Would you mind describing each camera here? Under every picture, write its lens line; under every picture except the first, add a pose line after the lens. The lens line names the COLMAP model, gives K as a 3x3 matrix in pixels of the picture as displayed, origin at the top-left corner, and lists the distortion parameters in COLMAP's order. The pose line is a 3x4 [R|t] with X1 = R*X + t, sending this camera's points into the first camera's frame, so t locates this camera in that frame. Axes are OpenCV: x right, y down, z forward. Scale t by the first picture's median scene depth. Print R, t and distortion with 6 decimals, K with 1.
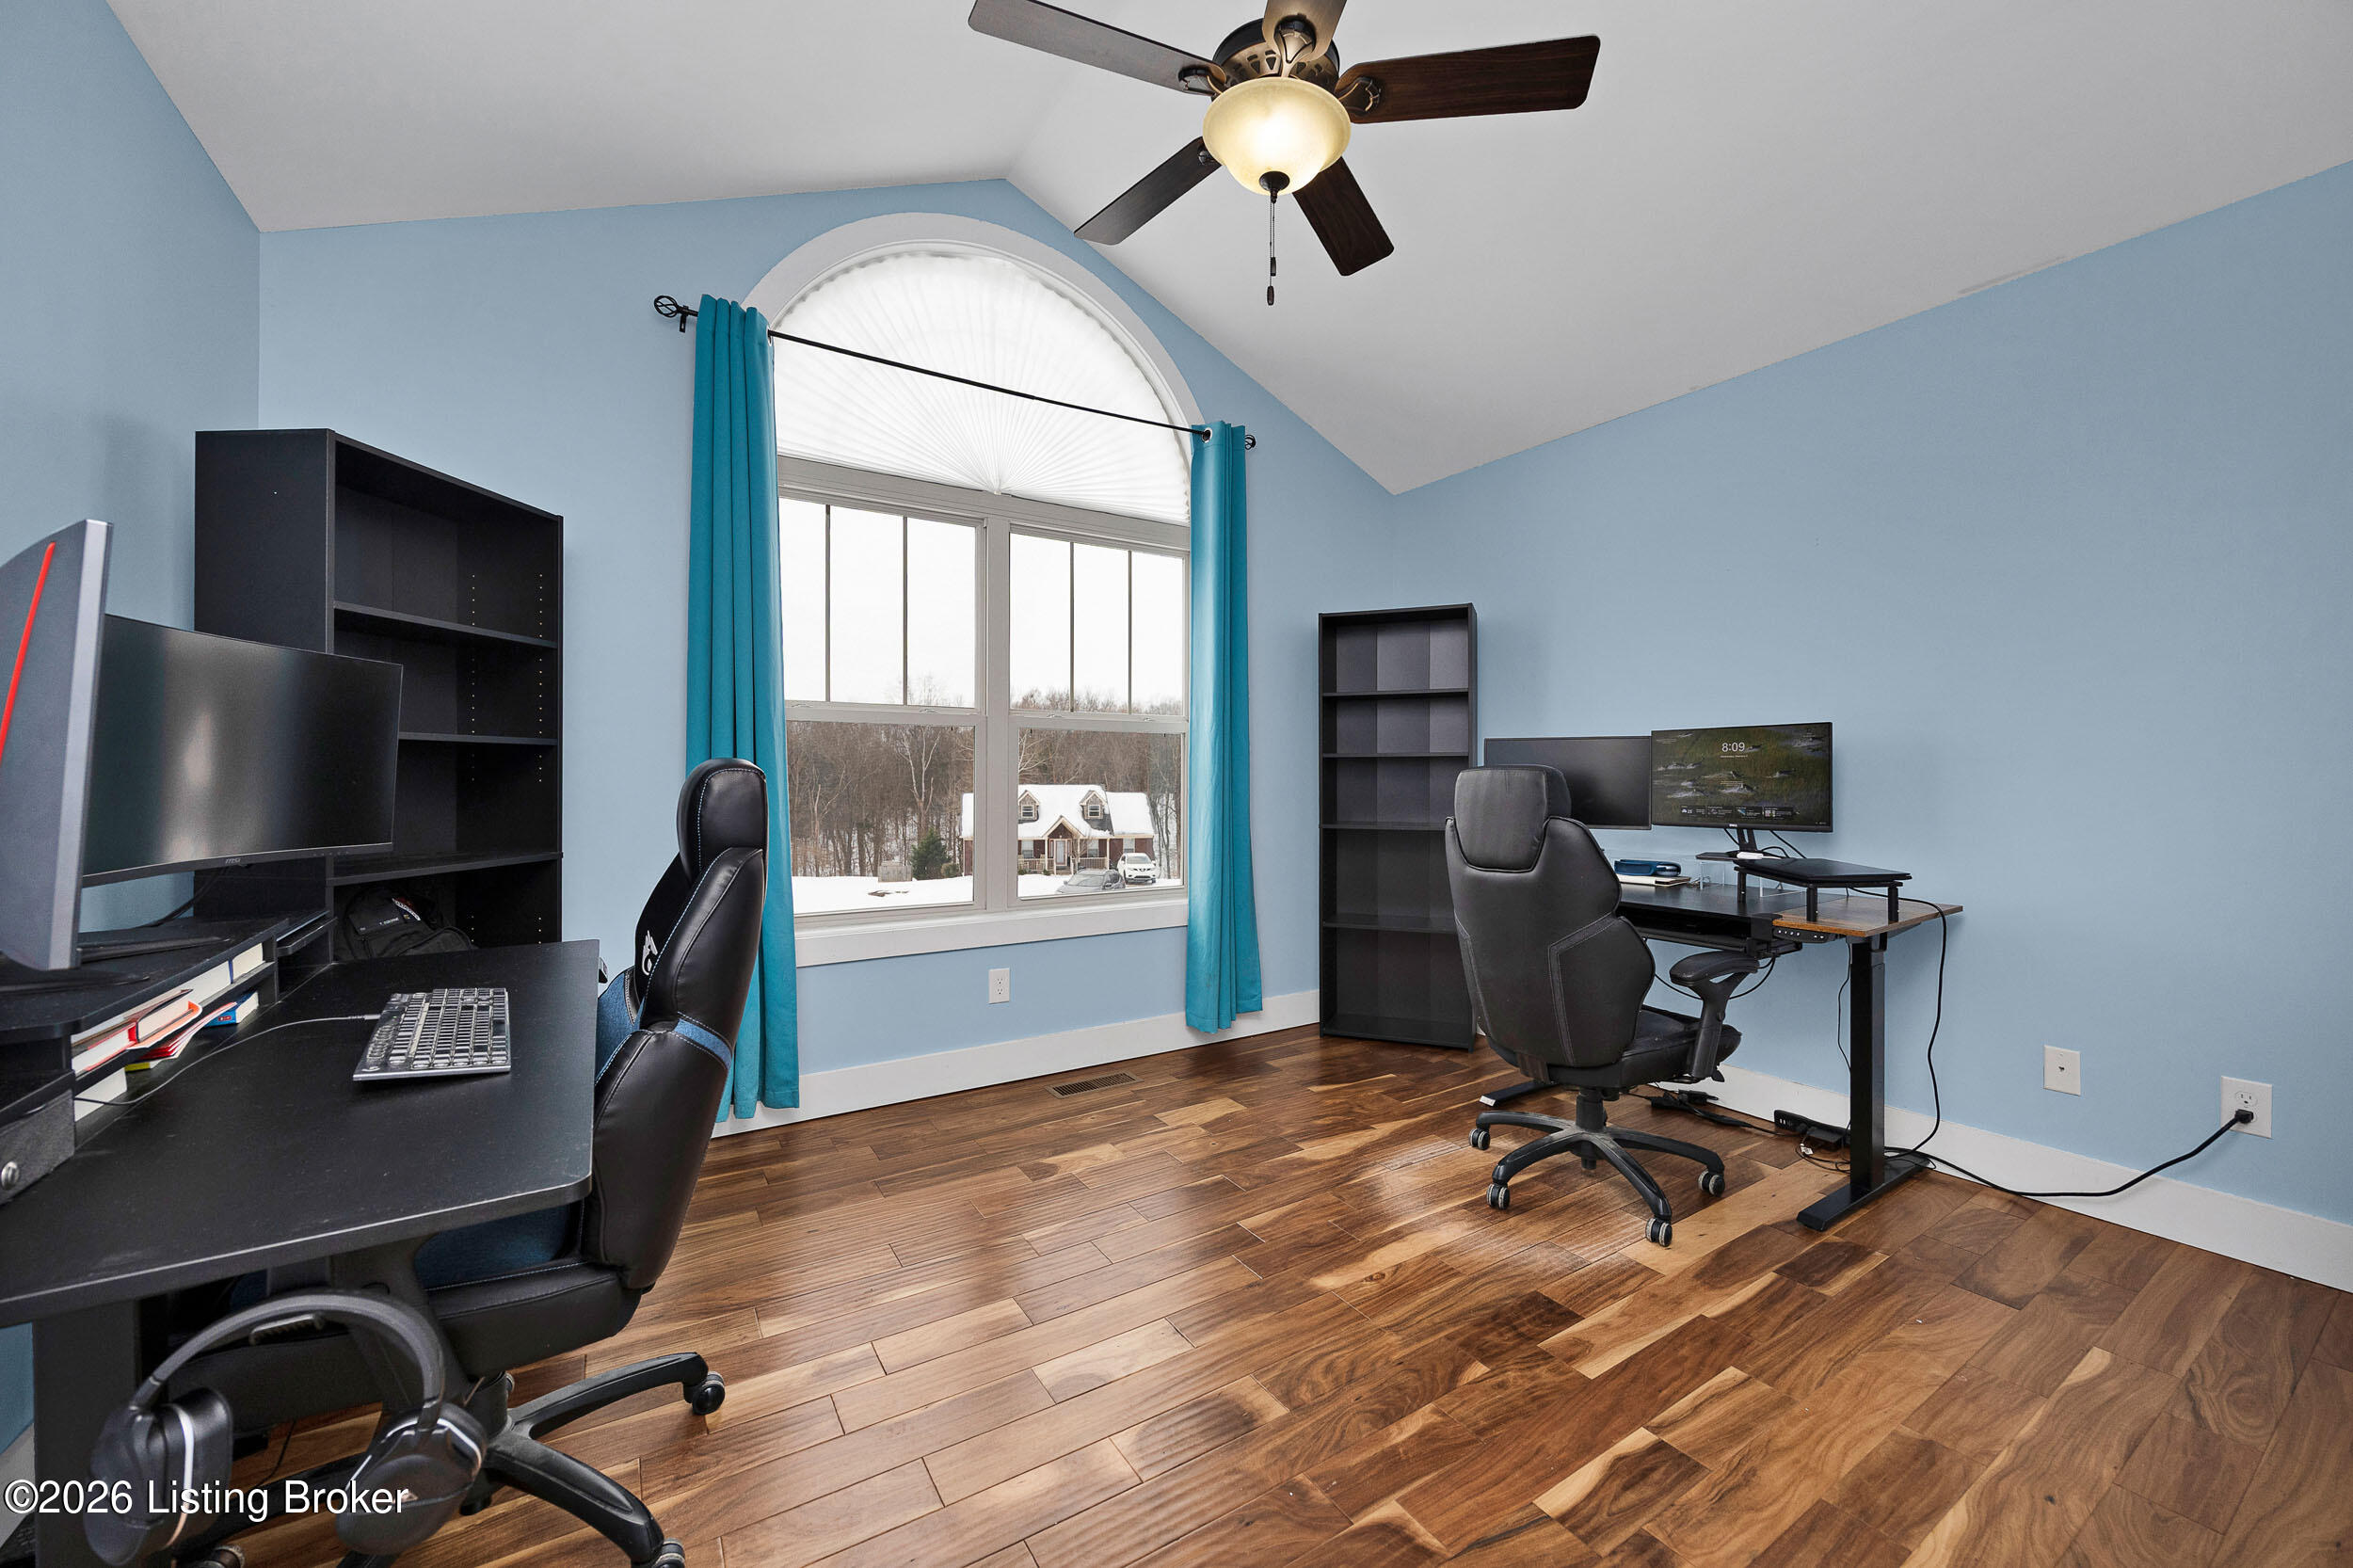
lens RADIAL K [[902.9, 0, 1184.3], [0, 902.9, 774.8], [0, 0, 1]] dist [-0.001418, 0.000038]
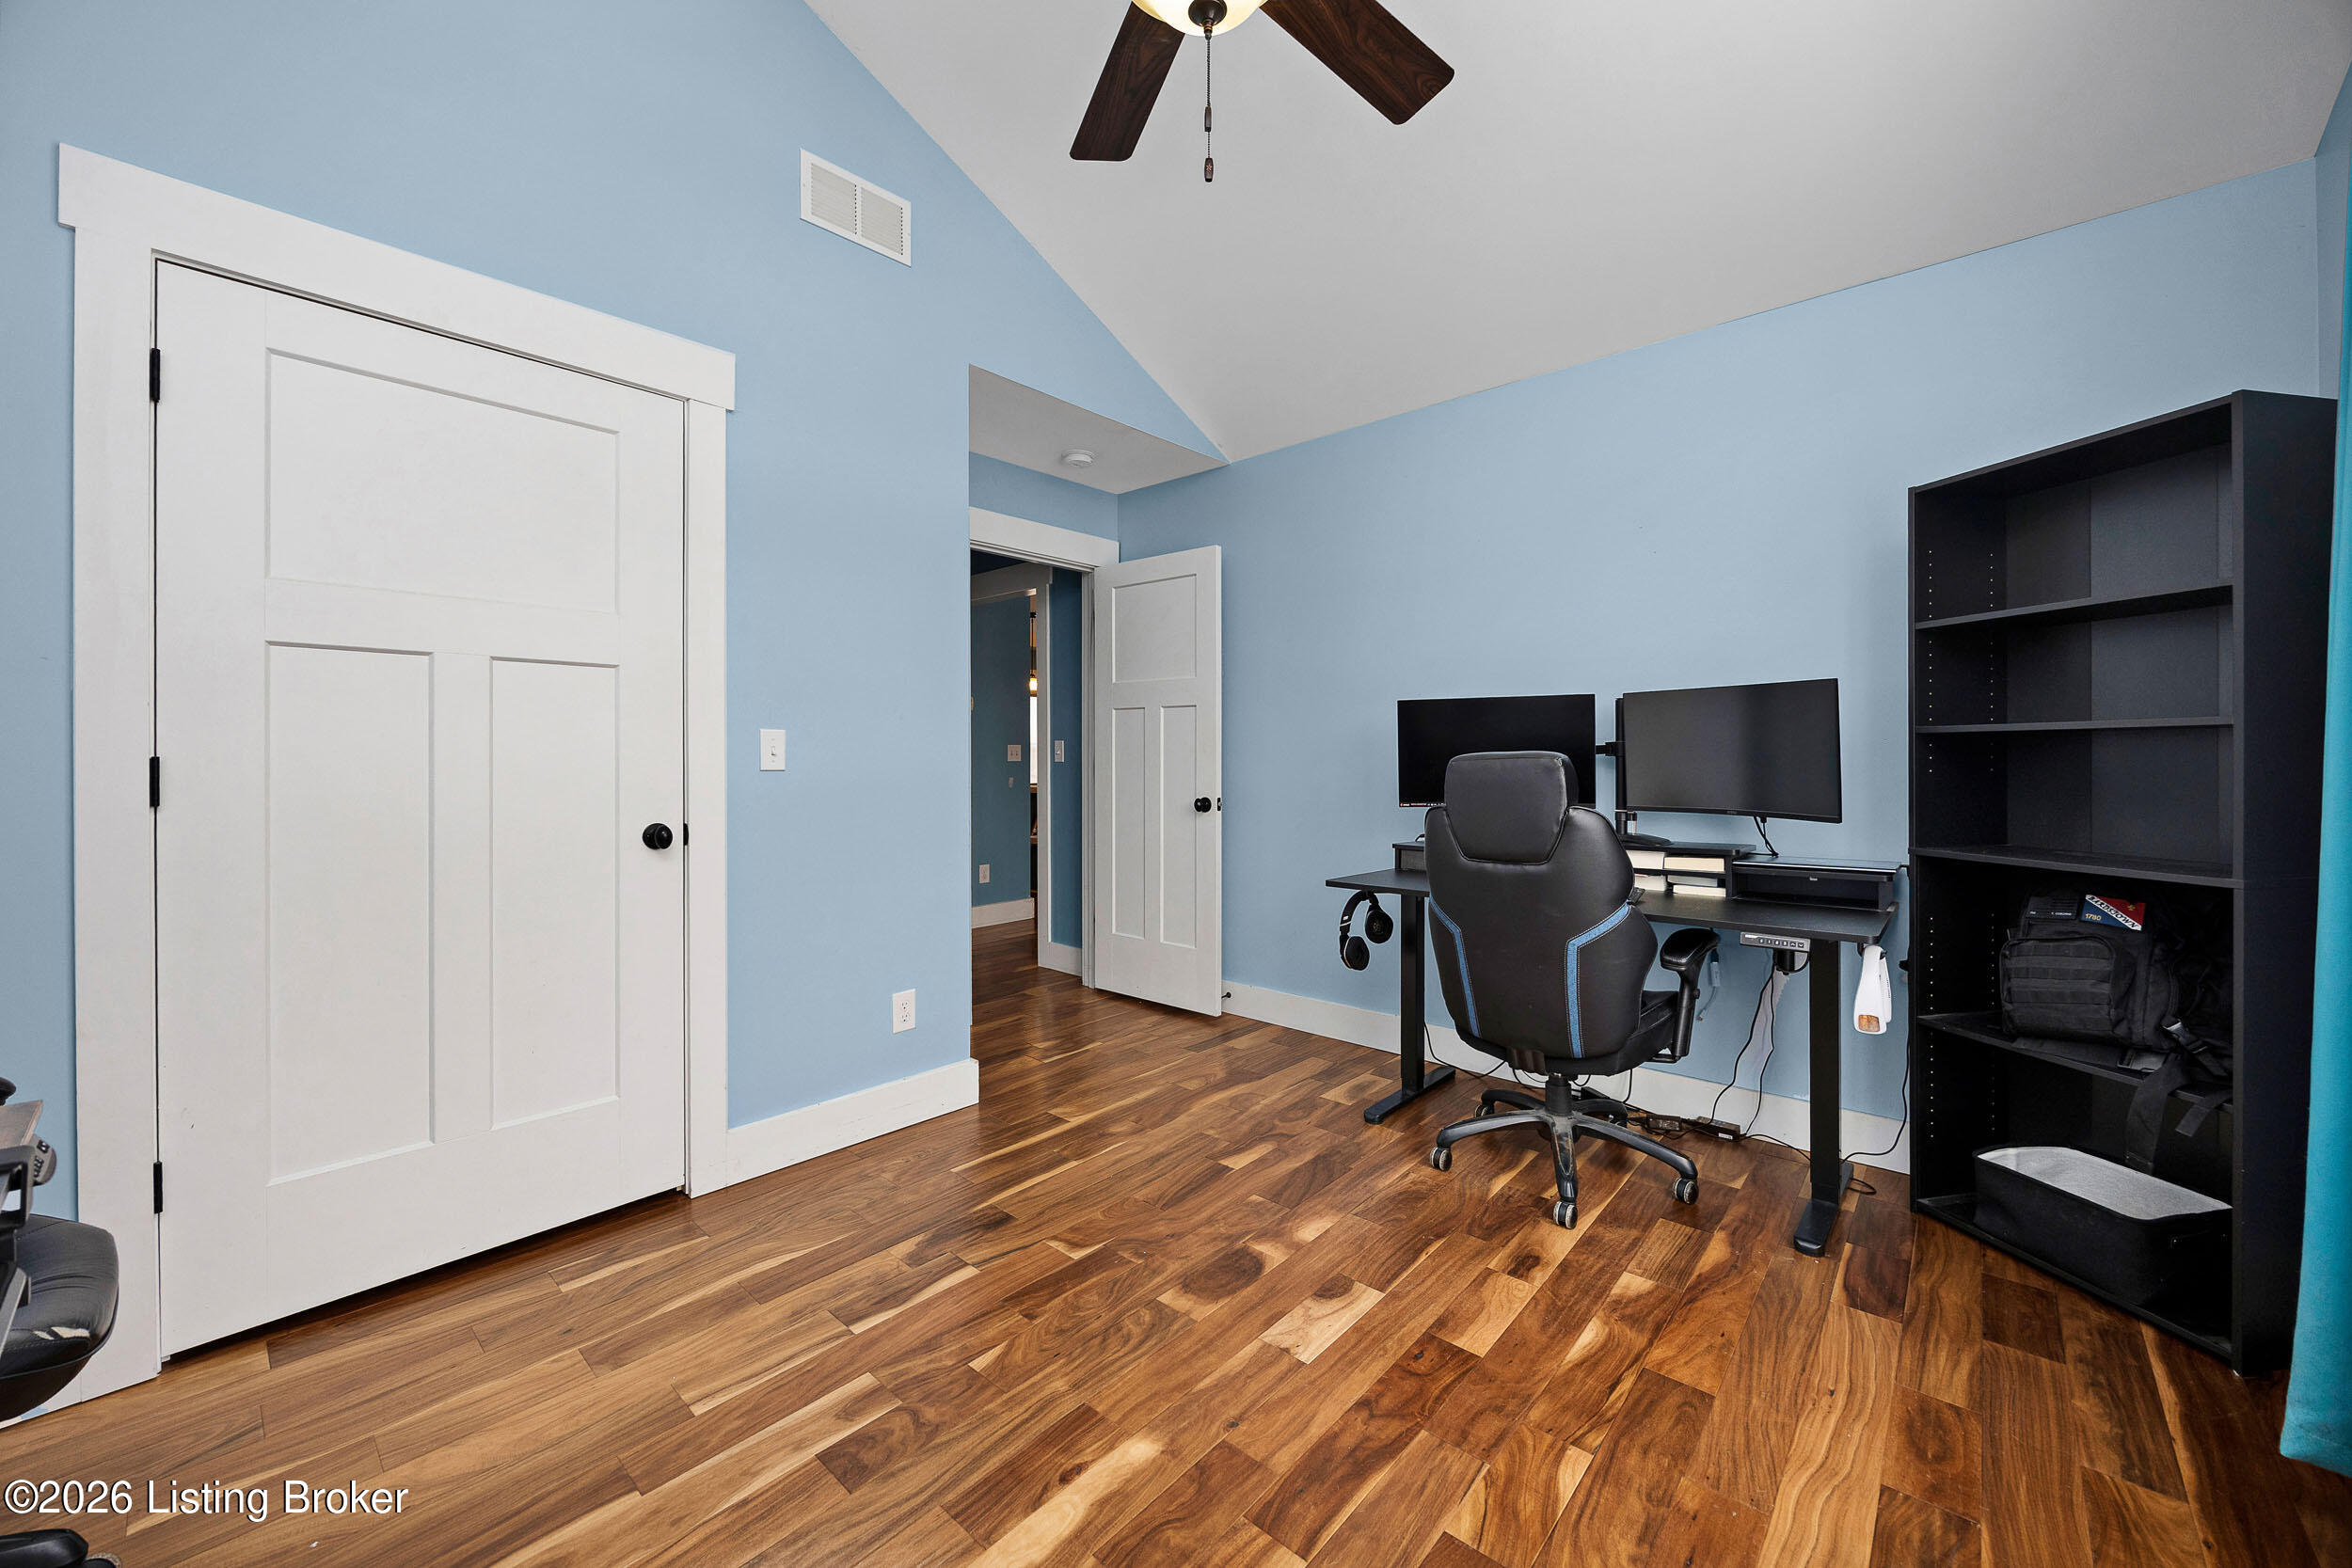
lens RADIAL K [[902.5, 0, 1183.8], [0, 902.5, 774.8], [0, 0, 1]] dist [-0.001418, 0.000038]
pose [[-0.960126, 0.003752, -0.279541, 0.390576], [-0.004475, 0.999576, 0.028786, -0.021470], [0.279530, 0.028889, -0.959702, 2.025249]]
